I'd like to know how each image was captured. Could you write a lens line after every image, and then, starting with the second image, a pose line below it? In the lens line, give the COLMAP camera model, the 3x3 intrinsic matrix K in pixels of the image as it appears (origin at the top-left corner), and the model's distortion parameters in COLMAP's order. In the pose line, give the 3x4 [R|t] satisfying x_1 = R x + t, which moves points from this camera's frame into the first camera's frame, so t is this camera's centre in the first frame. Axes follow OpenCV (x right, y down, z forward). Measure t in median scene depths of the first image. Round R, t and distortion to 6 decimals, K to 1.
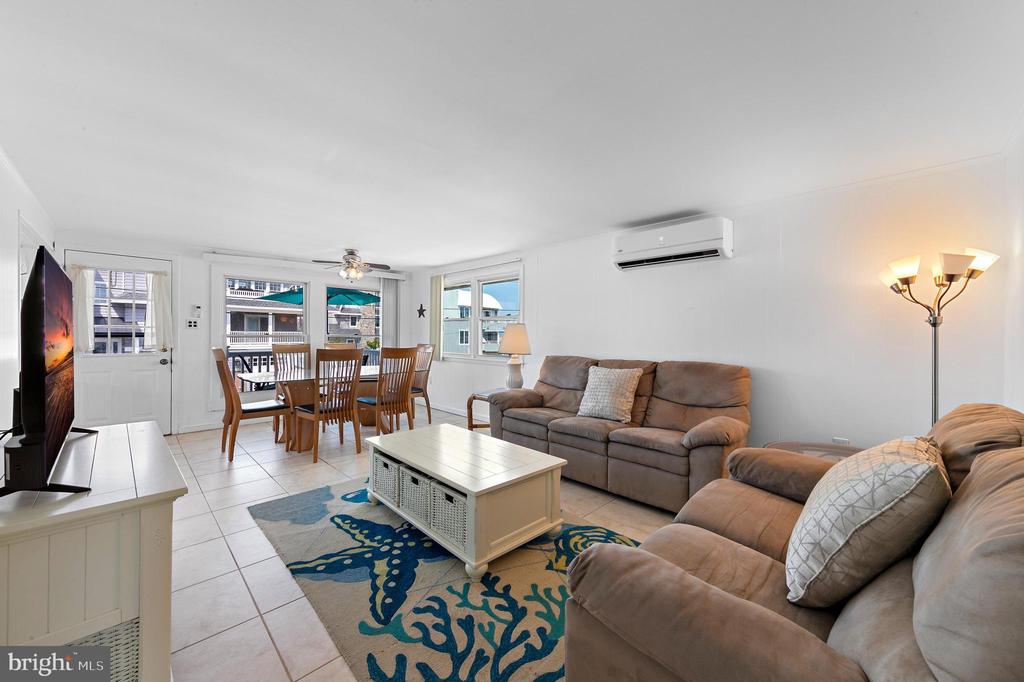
lens RADIAL K [[378.6, 0, 511.6], [0, 378.6, 333.3], [0, 0, 1]] dist [0.001820, -0.000087]
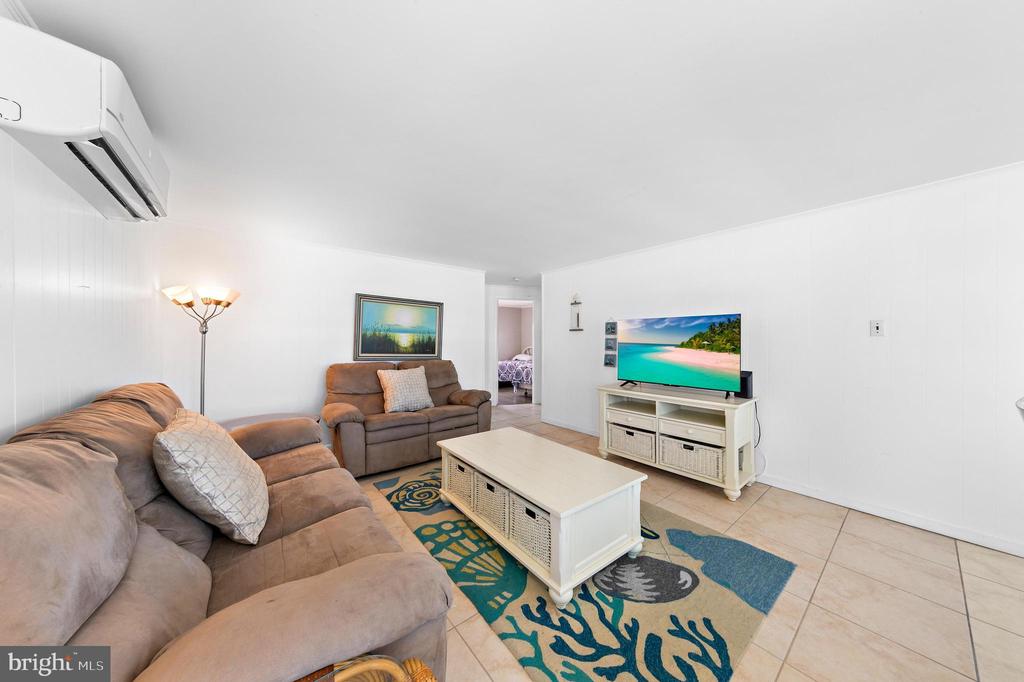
lens RADIAL K [[333.1, 0, 510.9], [0, 333.1, 340.8], [0, 0, 1]] dist [0.002902, -0.000363]
pose [[-0.994151, -0.008065, 0.107698, -0.237510], [-0.008203, 0.999966, -0.000837, 0.000423], [-0.107688, -0.001715, -0.994183, 2.307842]]
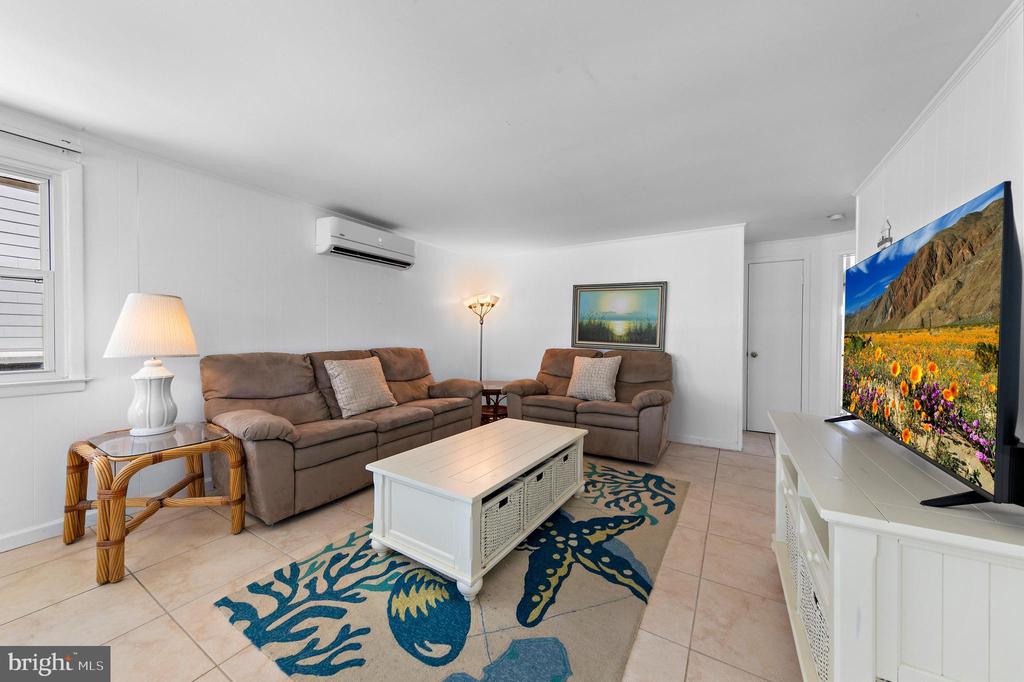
lens RADIAL K [[365.8, 0, 513.0], [0, 365.8, 340.3], [0, 0, 1]] dist [0.001125, -0.000020]
pose [[-0.234088, -0.020714, 0.971995, -1.249211], [-0.011406, 0.999763, 0.018559, 0.037705], [-0.972149, -0.006742, -0.234269, 1.434071]]
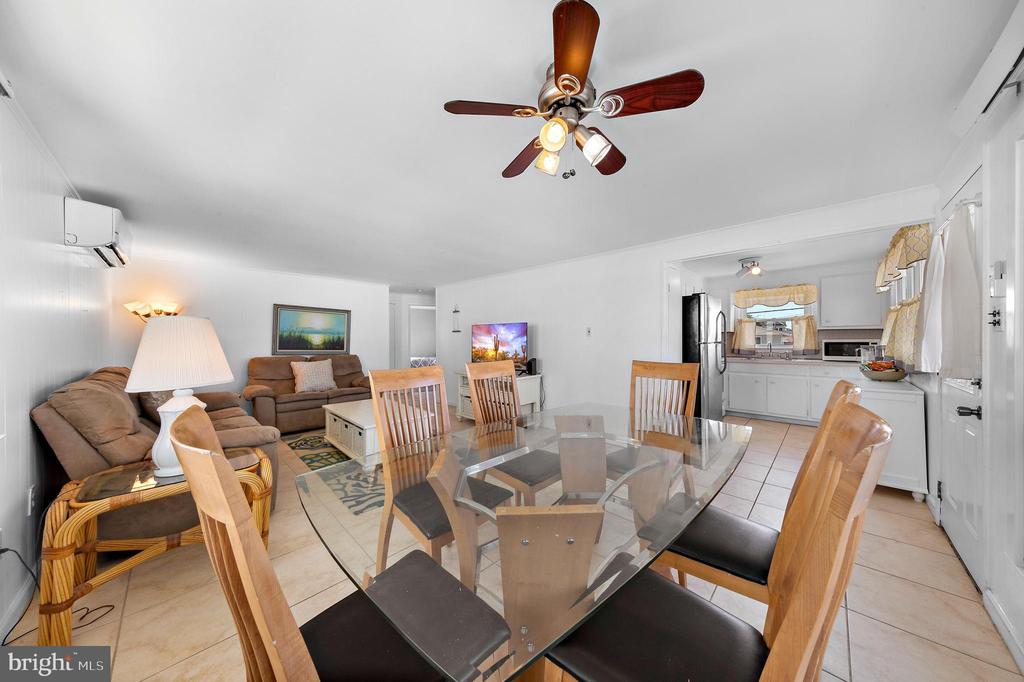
lens RADIAL K [[336.8, 0, 520.6], [0, 336.8, 339.0], [0, 0, 1]] dist [0.002921, 0.000183]
pose [[-0.999607, -0.004910, -0.027602, -0.908229], [-0.004833, 0.999984, -0.002869, -0.003492], [0.027616, -0.002734, -0.999615, 3.062225]]
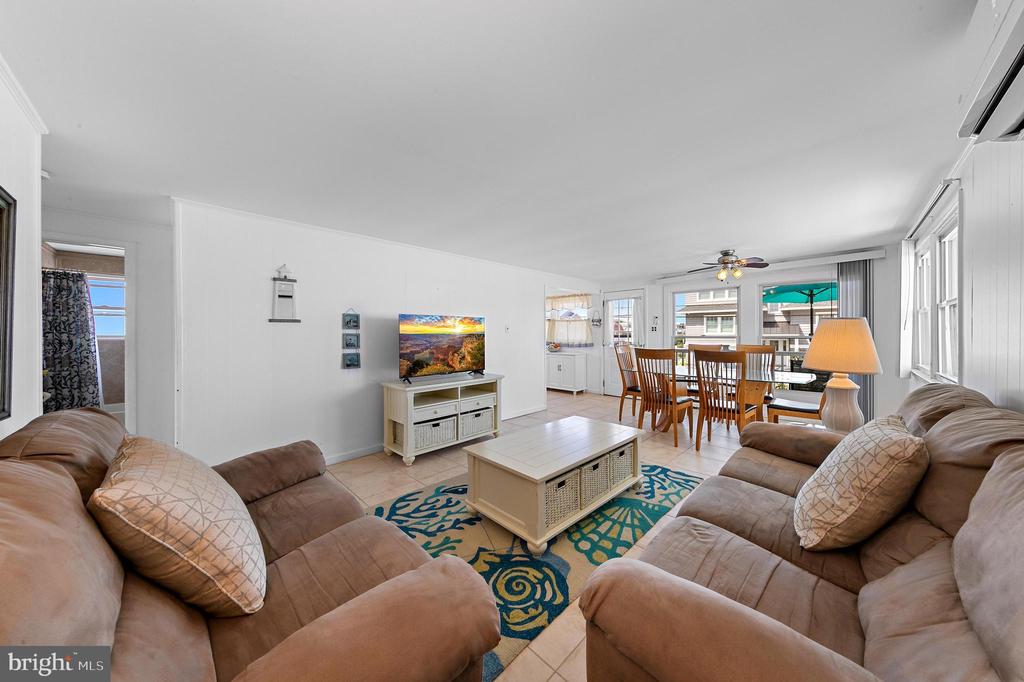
lens RADIAL K [[333.1, 0, 522.5], [0, 333.1, 339.6], [0, 0, 1]] dist [0.002902, -0.000363]
pose [[0.028118, 0.008754, -0.999566, 1.027010], [0.008698, 0.999922, 0.009002, 0.000363], [0.999567, -0.008947, 0.028040, 1.055623]]
